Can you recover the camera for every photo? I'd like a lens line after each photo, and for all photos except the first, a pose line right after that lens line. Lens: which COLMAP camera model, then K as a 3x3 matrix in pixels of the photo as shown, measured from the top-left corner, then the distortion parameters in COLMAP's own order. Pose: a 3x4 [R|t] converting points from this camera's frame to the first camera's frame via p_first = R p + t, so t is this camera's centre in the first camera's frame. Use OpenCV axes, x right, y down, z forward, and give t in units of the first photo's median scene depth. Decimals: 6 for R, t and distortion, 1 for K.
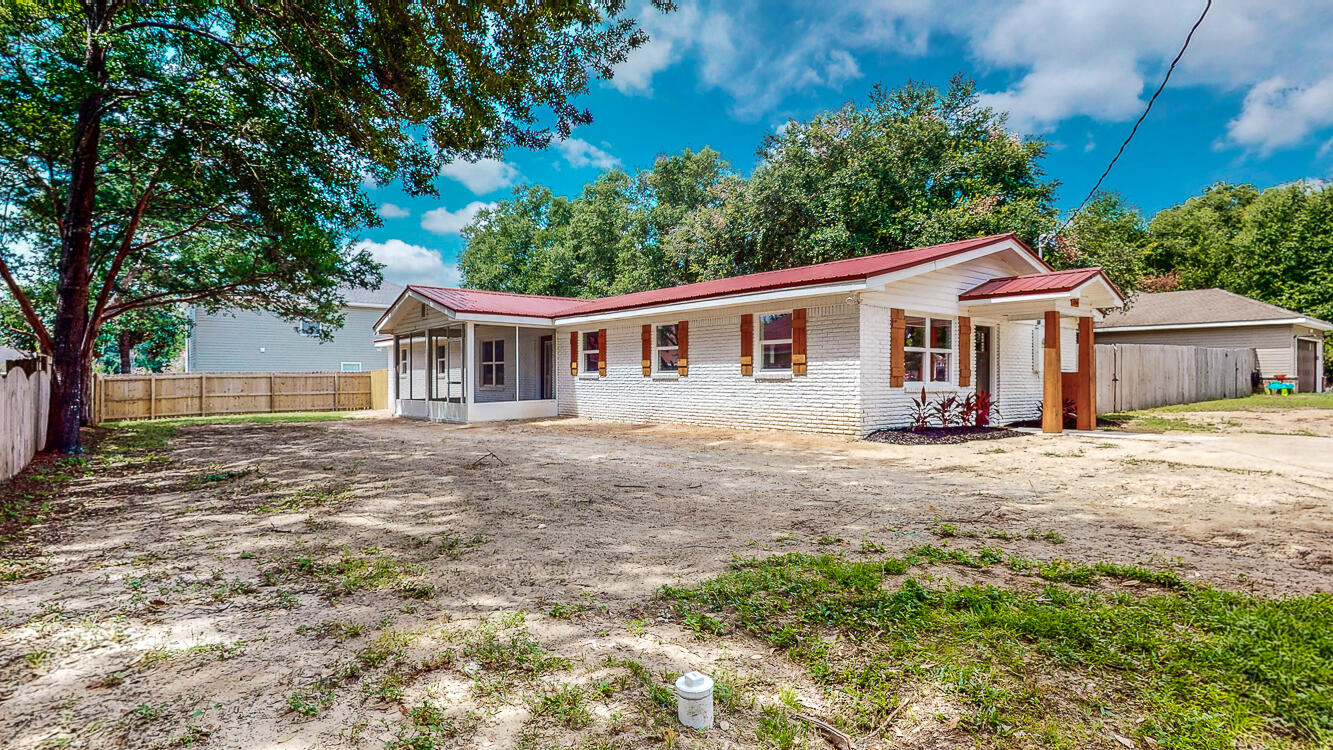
lens RADIAL K [[696.2, 0, 666.5], [0, 696.2, 375.0], [0, 0, 1]] dist [-0.001999, 0.000292]
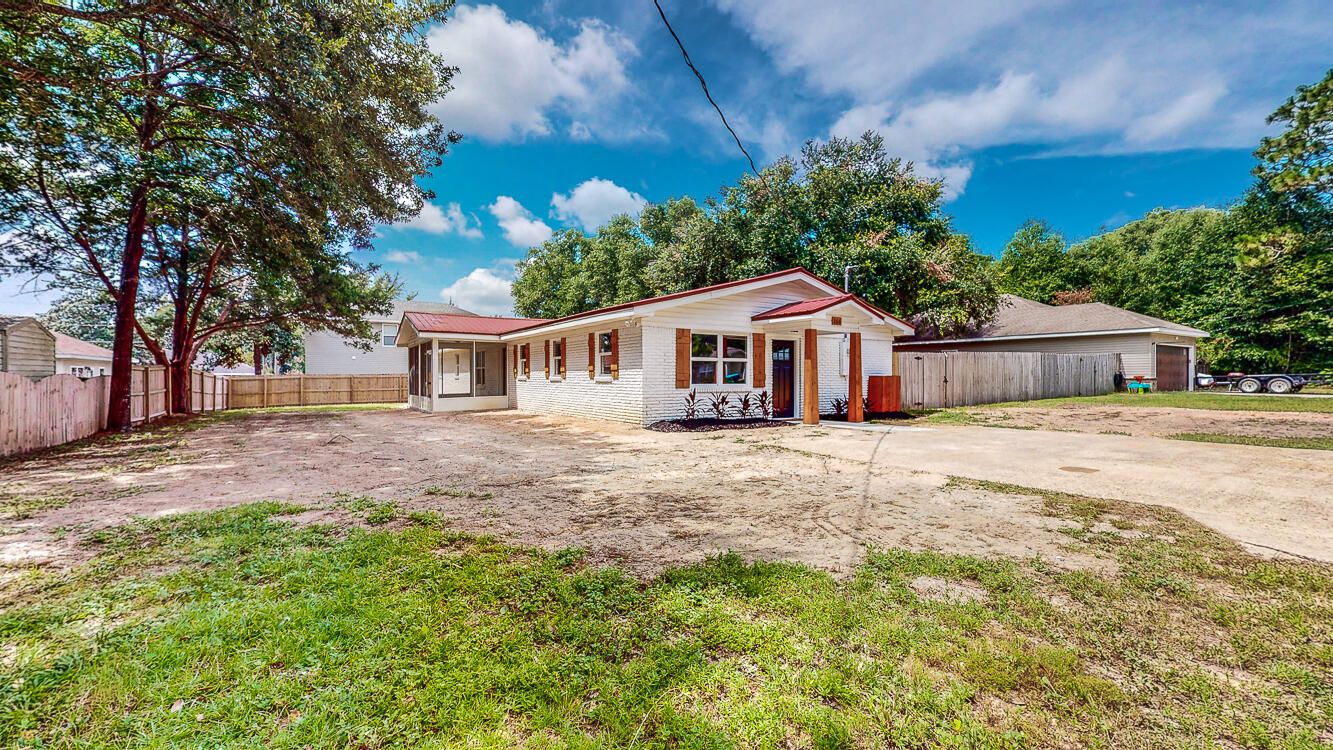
lens RADIAL K [[554.0, 0, 666.5], [0, 554.0, 375.0], [0, 0, 1]] dist [0.001343, 0.000230]
pose [[0.994126, -0.000636, -0.108222, 0.218986], [0.000866, 0.999997, 0.002079, -0.005324], [0.108221, -0.002160, 0.994125, -0.020616]]
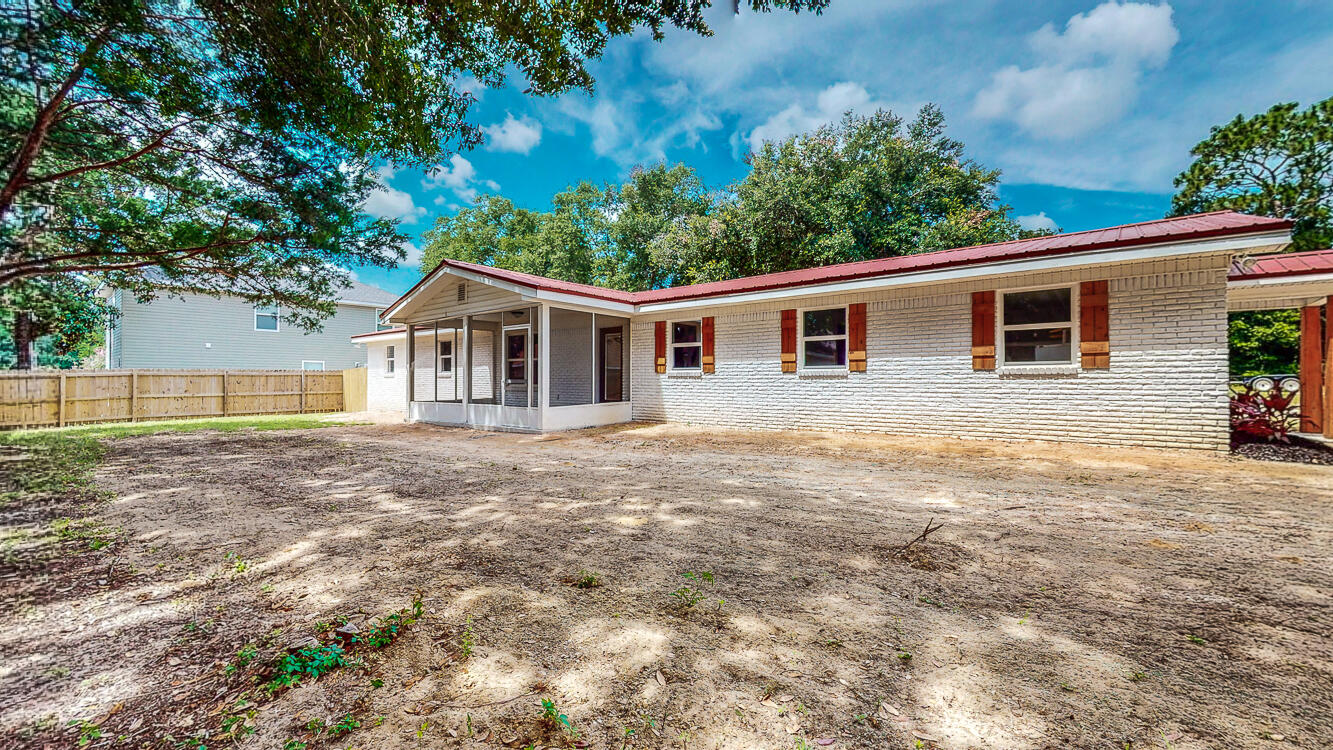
lens RADIAL K [[554.0, 0, 666.5], [0, 554.0, 375.0], [0, 0, 1]] dist [0.001343, 0.000230]
pose [[0.981369, 0.004457, 0.192079, -0.204997], [-0.003450, 0.999978, -0.005578, 0.005759], [-0.192100, 0.004811, 0.981364, 0.273746]]
